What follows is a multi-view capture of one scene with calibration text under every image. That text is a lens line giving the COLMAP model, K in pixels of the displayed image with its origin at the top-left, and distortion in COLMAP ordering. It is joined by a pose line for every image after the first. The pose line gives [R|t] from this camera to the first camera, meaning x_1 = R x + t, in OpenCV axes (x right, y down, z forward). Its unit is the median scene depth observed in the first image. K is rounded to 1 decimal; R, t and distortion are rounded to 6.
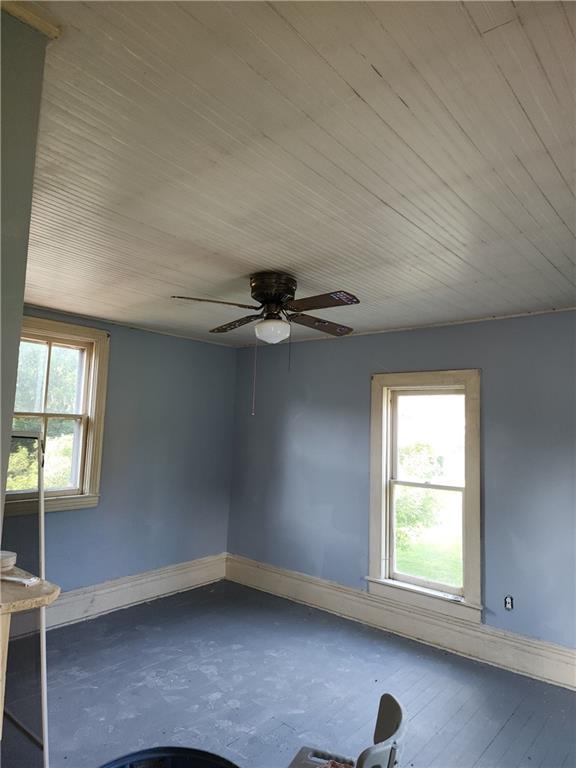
lens RADIAL K [[515.3, 0, 294.3], [0, 515.3, 380.4], [0, 0, 1]] dist [0.089239, -0.080358]
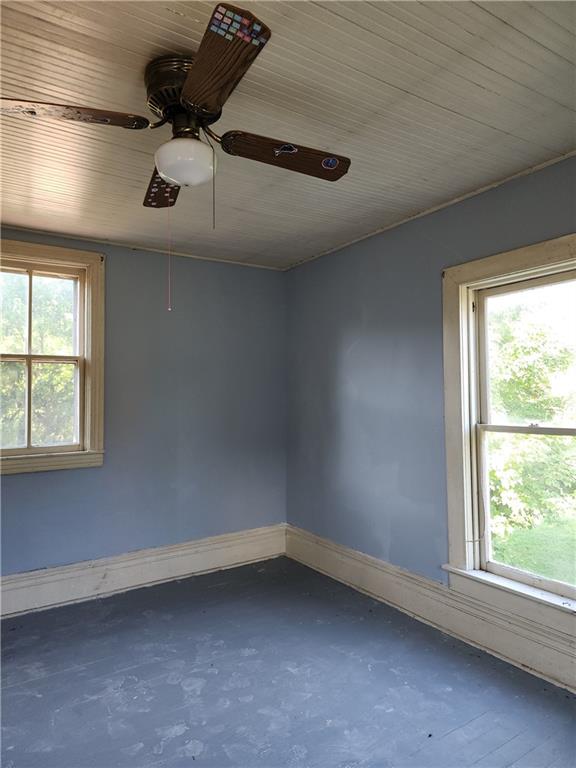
lens RADIAL K [[515.3, 0, 294.3], [0, 515.3, 380.4], [0, 0, 1]] dist [0.089239, -0.080358]
pose [[0.954629, -0.054553, -0.292758, 0.163570], [0.070625, 0.996505, 0.044606, 0.091451], [0.289301, -0.063258, 0.955146, 0.305811]]
